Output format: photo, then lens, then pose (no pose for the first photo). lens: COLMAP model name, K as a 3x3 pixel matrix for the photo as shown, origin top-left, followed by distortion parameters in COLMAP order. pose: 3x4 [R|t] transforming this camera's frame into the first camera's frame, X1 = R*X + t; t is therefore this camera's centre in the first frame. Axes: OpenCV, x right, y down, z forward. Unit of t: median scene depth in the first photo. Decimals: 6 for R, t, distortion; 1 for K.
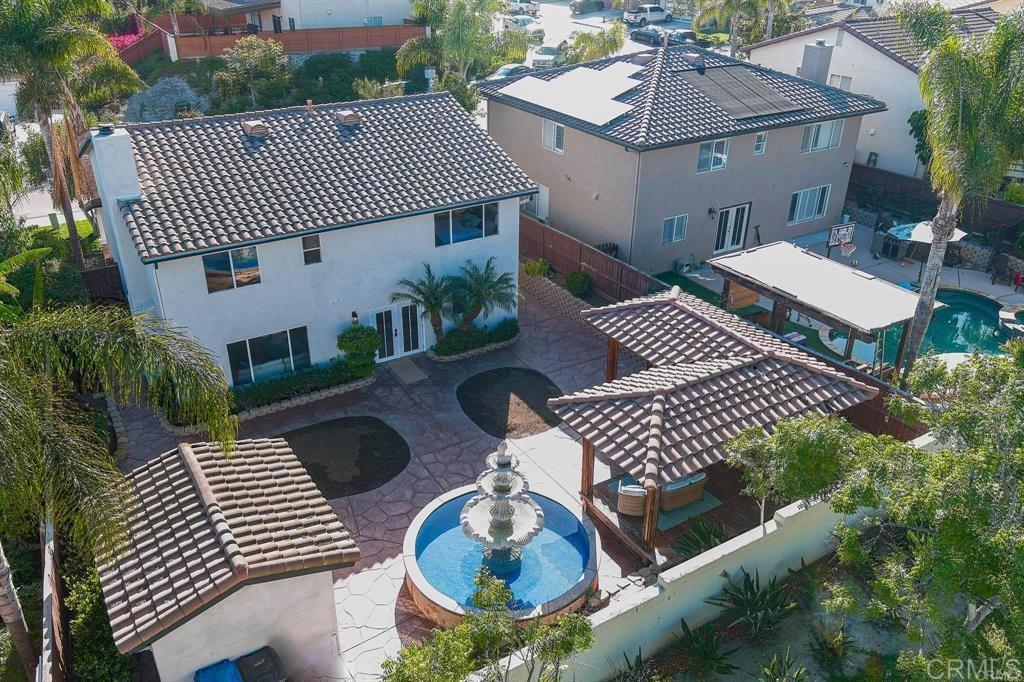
lens RADIAL K [[808.3, 0, 512.0], [0, 808.3, 341.0], [0, 0, 1]] dist [0.029426, -0.015104]
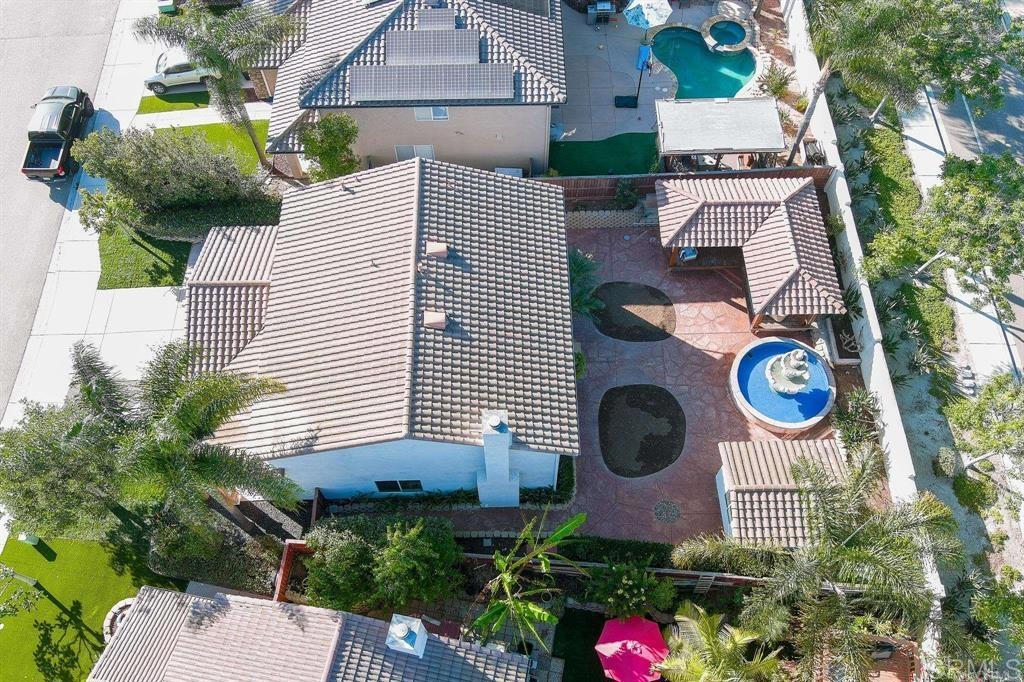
lens RADIAL K [[793.9, 0, 512.0], [0, 793.9, 341.0], [0, 0, 1]] dist [0.077116, -0.137746]
pose [[0.517785, -0.756270, 0.399942, -0.757954], [0.408528, 0.629318, 0.661108, -0.974765], [-0.751667, -0.178925, 0.634809, 0.208237]]
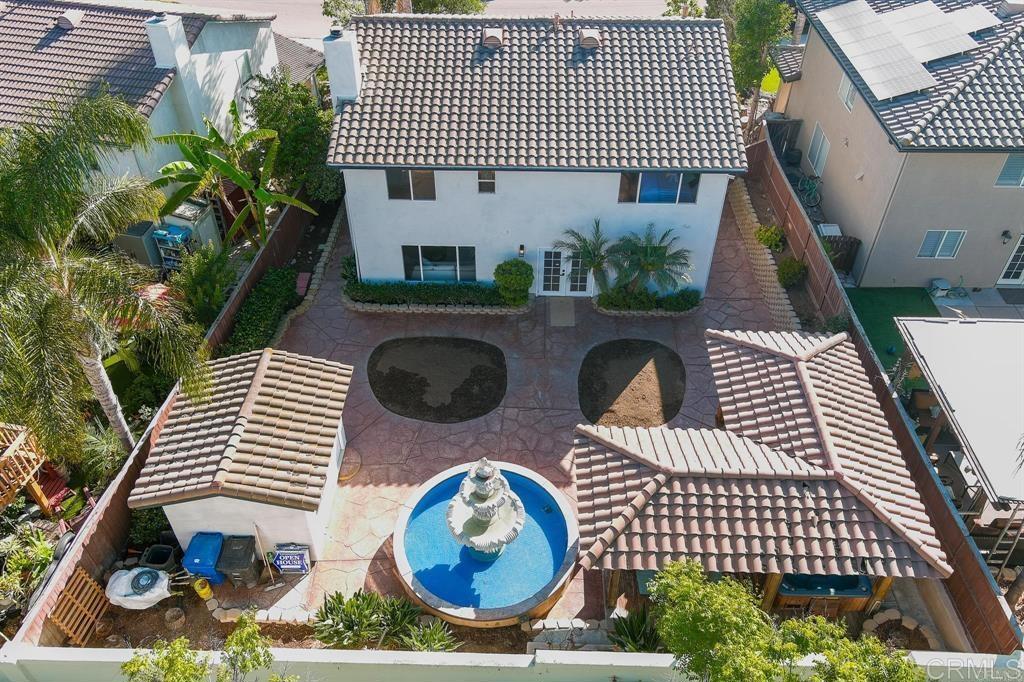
lens RADIAL K [[808.3, 0, 512.0], [0, 808.3, 341.0], [0, 0, 1]] dist [0.029426, -0.015104]
pose [[0.835342, 0.358948, -0.416365, 0.268388], [-0.251885, 0.923133, 0.290482, -0.220244], [0.488628, -0.137775, 0.861545, 0.093810]]
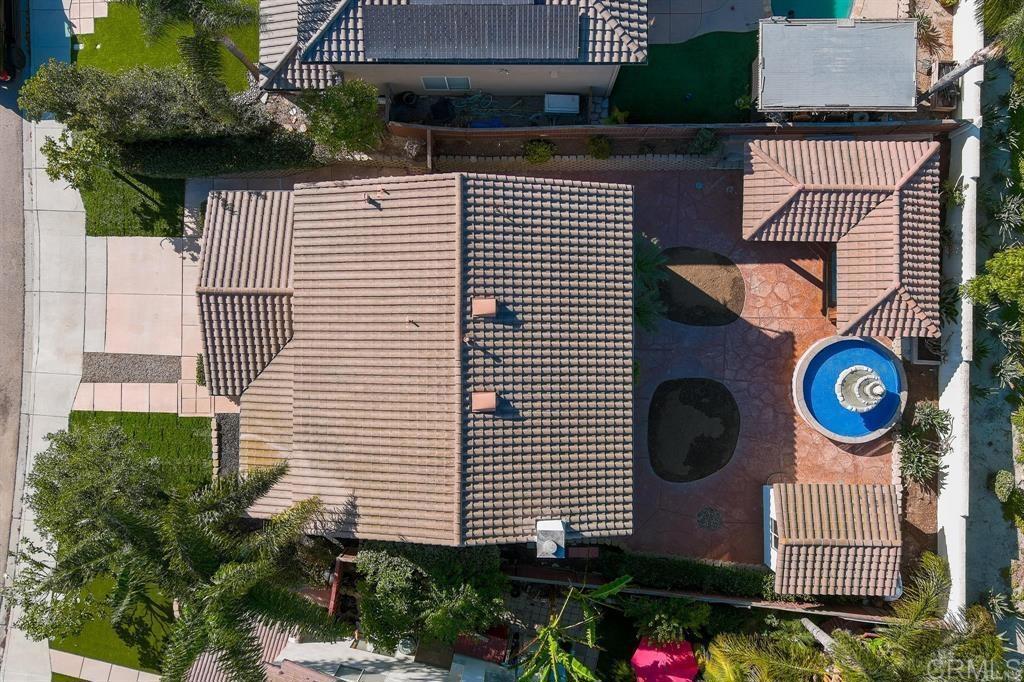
lens RADIAL K [[808.3, 0, 512.0], [0, 808.3, 341.0], [0, 0, 1]] dist [0.029426, -0.015104]
pose [[0.537068, -0.843523, 0.005129, -0.246426], [0.404303, 0.262745, 0.876073, -1.209004], [-0.740336, -0.468437, 0.482151, 0.534073]]
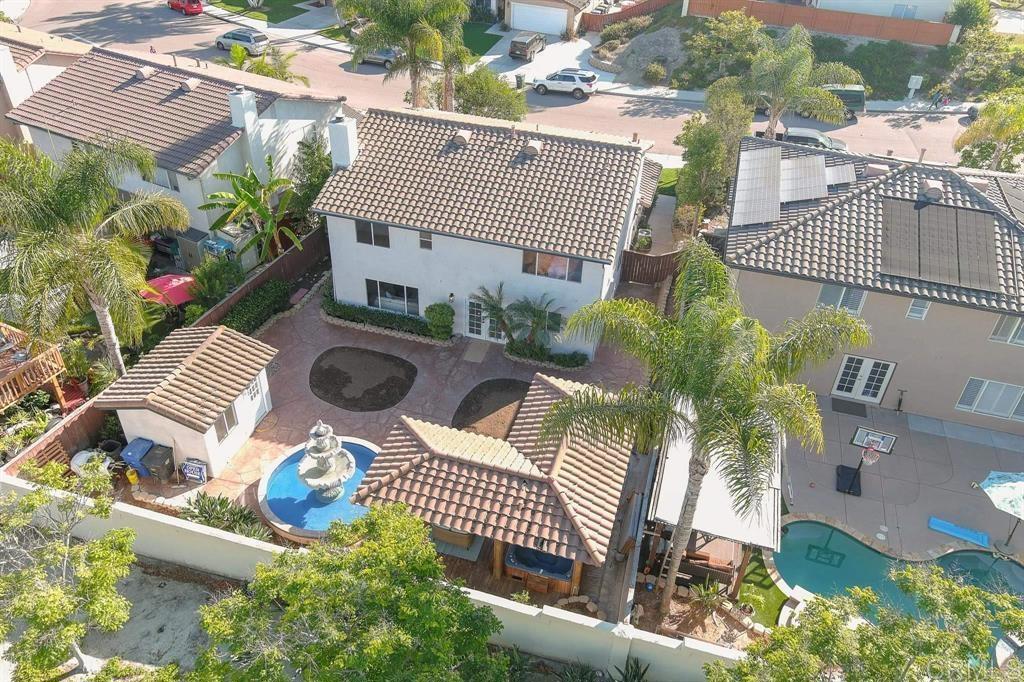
lens RADIAL K [[793.9, 0, 512.0], [0, 793.9, 341.0], [0, 0, 1]] dist [0.077116, -0.137746]
pose [[0.667584, 0.454262, -0.589897, 0.685355], [-0.374622, 0.889646, 0.261131, -0.347878], [0.643421, 0.046661, 0.764089, 0.070064]]
